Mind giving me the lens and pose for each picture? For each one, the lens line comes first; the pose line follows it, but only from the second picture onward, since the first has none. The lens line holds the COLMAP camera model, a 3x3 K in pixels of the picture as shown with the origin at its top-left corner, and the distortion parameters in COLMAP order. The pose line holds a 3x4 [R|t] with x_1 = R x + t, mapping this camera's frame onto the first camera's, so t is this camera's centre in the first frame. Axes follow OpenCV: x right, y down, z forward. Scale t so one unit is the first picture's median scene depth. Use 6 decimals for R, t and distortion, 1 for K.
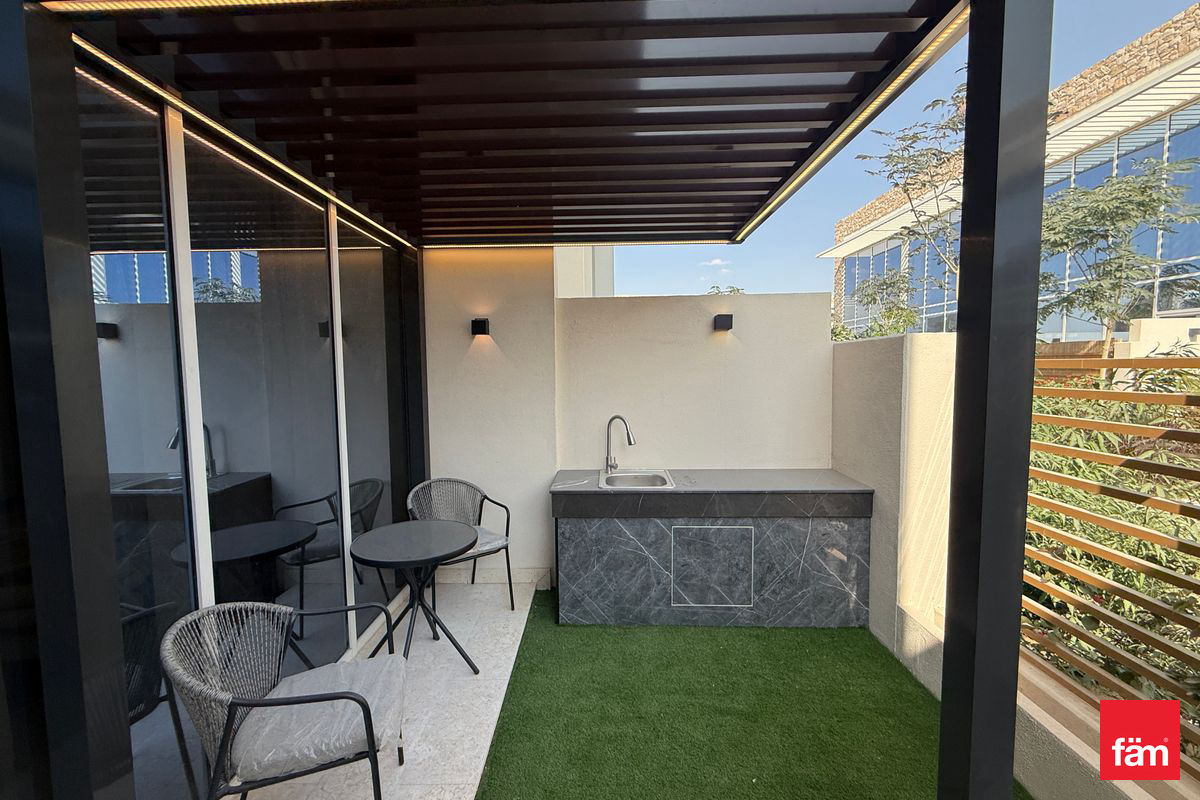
lens RADIAL K [[479.0, 0, 595.8], [0, 479.0, 398.5], [0, 0, 1]] dist [-0.001065, 0.000359]
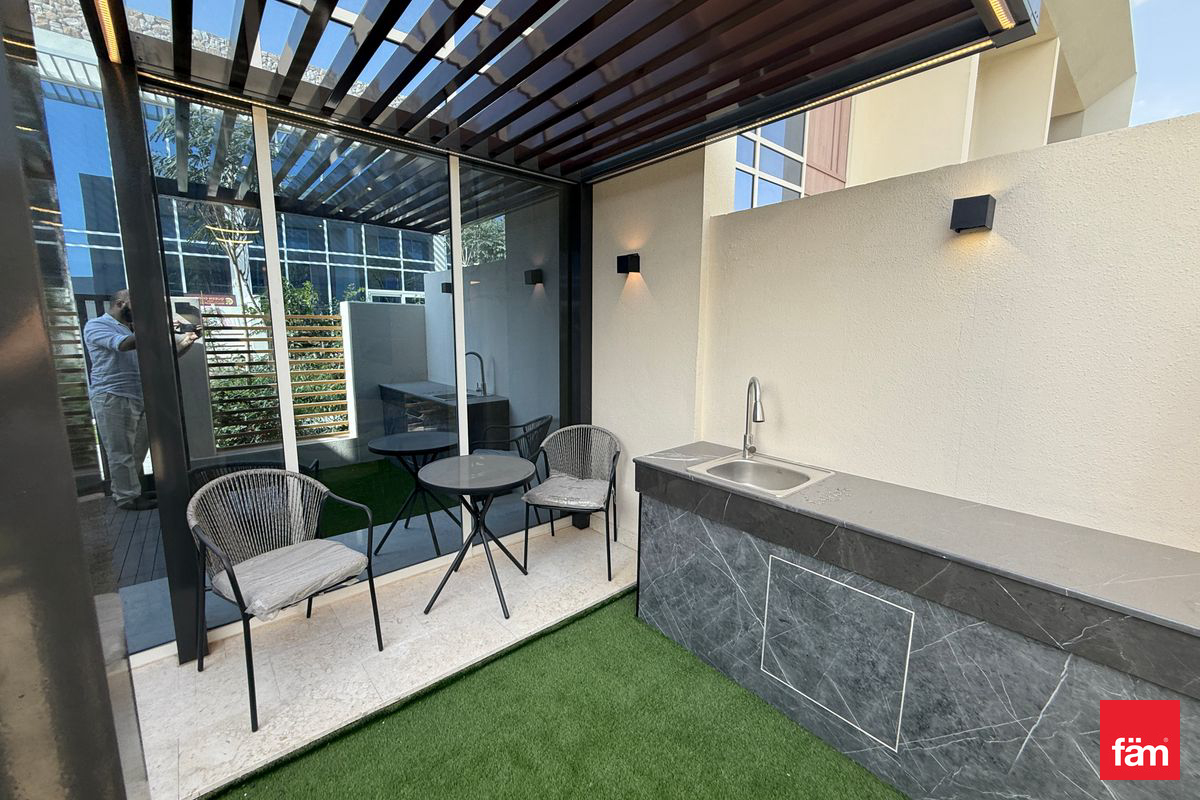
lens RADIAL K [[479.0, 0, 595.8], [0, 479.0, 398.5], [0, 0, 1]] dist [-0.001065, 0.000359]
pose [[0.663921, 0.124717, -0.737329, 0.448737], [-0.063090, 0.991821, 0.110955, 0.003194], [0.745136, -0.027147, 0.666360, 0.402395]]
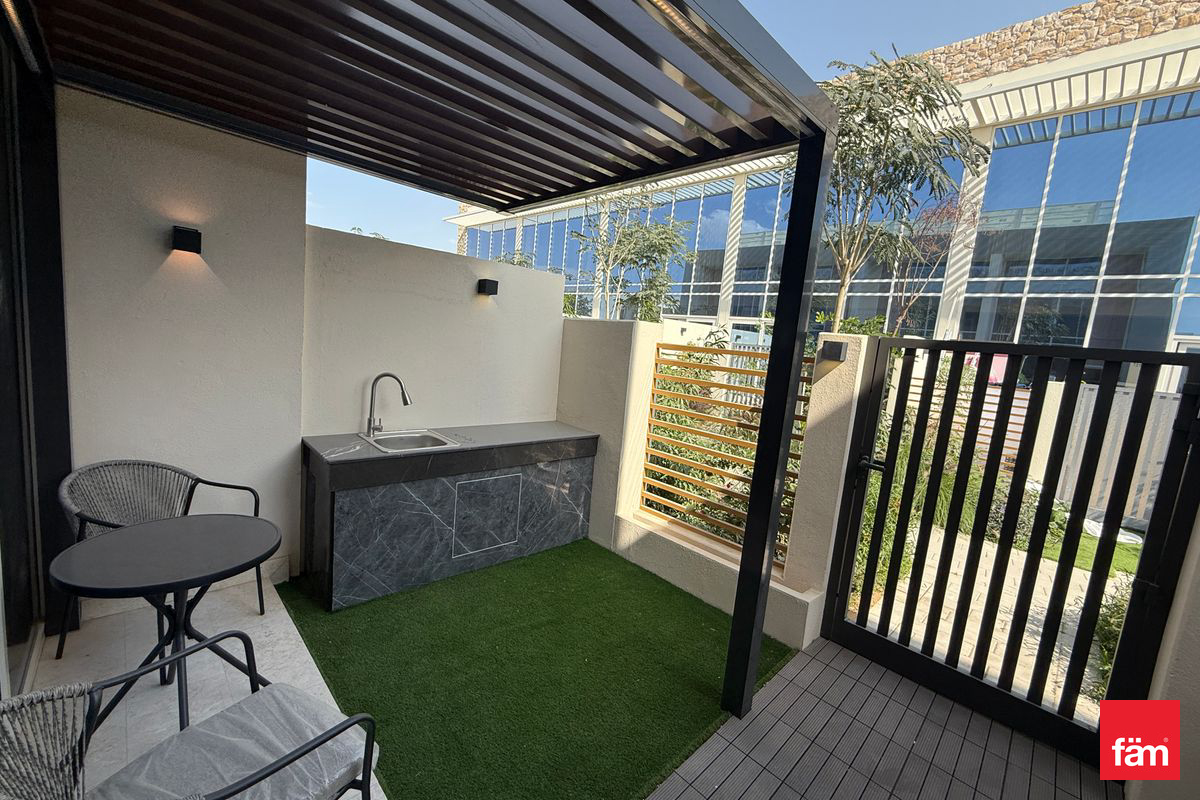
lens RADIAL K [[479.0, 0, 595.8], [0, 479.0, 398.5], [0, 0, 1]] dist [-0.001065, 0.000359]
pose [[0.702352, -0.011174, 0.711742, -0.358788], [-0.052046, 0.996394, 0.067002, 0.001991], [-0.709924, -0.084102, 0.699238, 0.083497]]
